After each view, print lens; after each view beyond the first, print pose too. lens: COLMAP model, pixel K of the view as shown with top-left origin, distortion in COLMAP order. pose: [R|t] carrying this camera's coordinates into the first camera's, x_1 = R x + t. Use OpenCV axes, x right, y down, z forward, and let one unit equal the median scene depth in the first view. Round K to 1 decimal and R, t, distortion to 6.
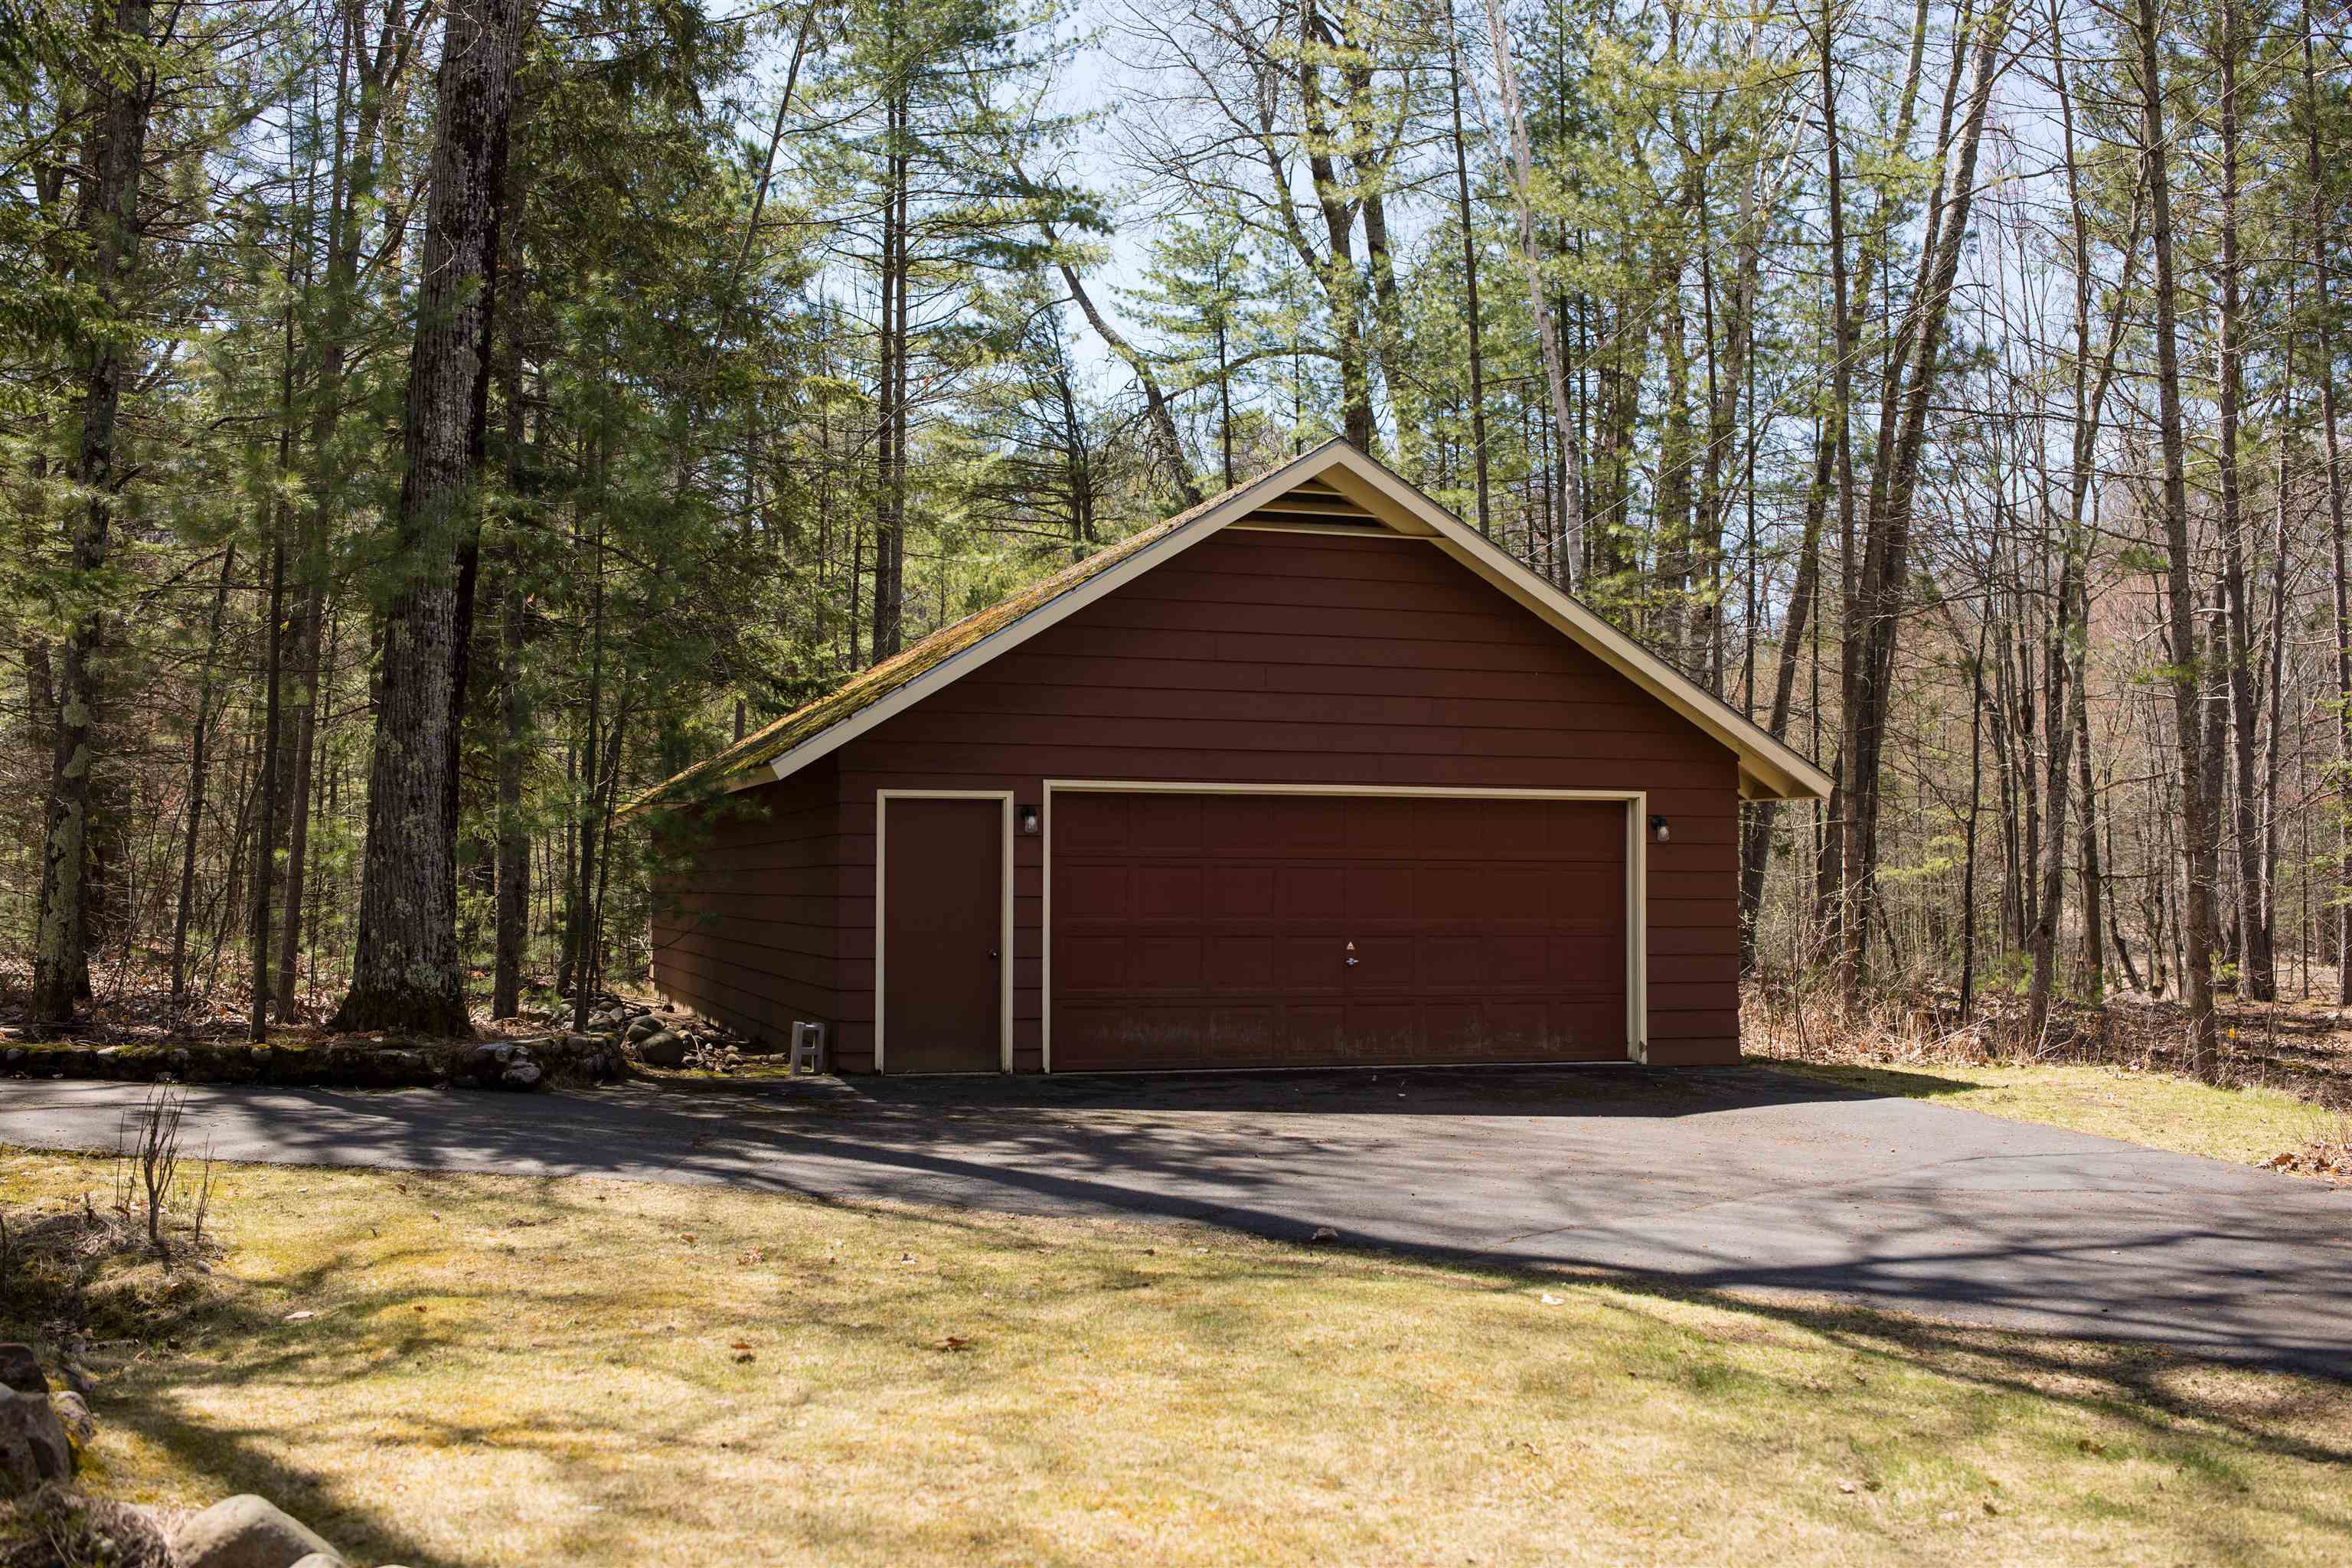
lens RADIAL K [[2351.7, 0, 1176.0], [0, 2351.7, 784.0], [0, 0, 1]] dist [-0.049020, 0.010316]
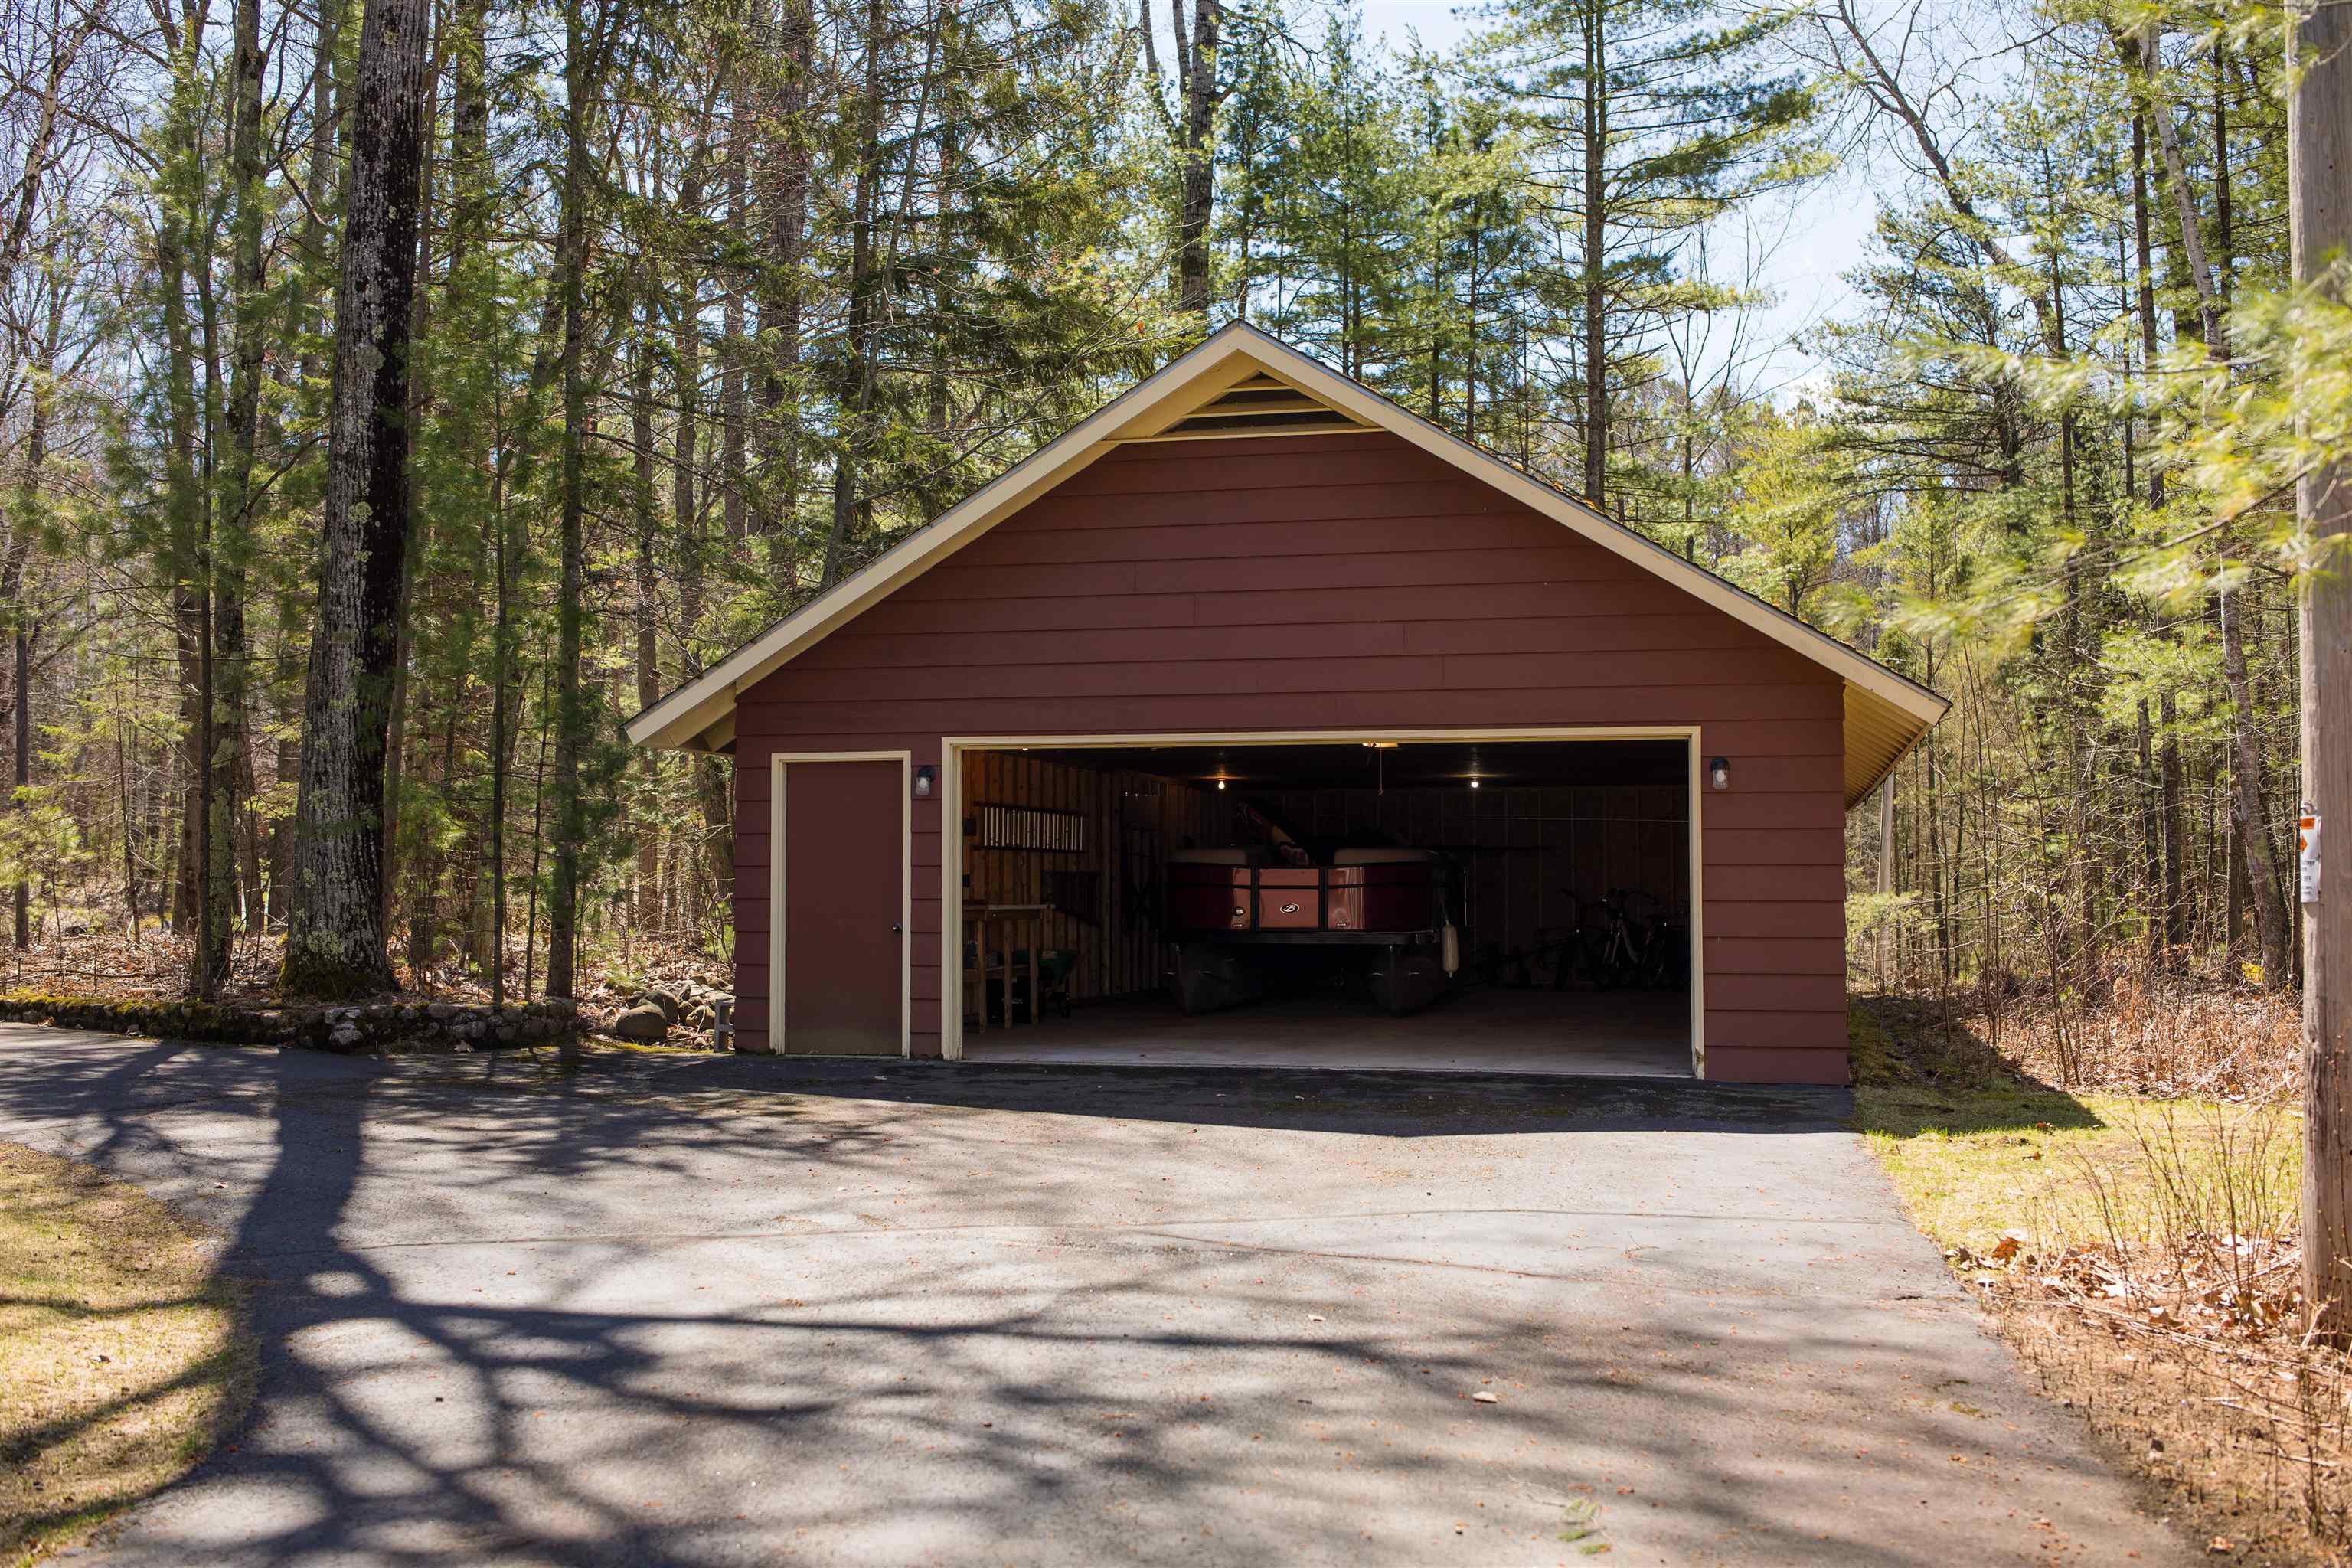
lens RADIAL K [[2351.7, 0, 1176.0], [0, 2351.7, 784.0], [0, 0, 1]] dist [-0.049020, 0.010316]
pose [[0.849842, -0.029083, -0.526235, 0.500668], [0.024993, 0.999577, -0.014879, 0.032179], [0.526445, -0.000508, 0.850209, 0.274591]]
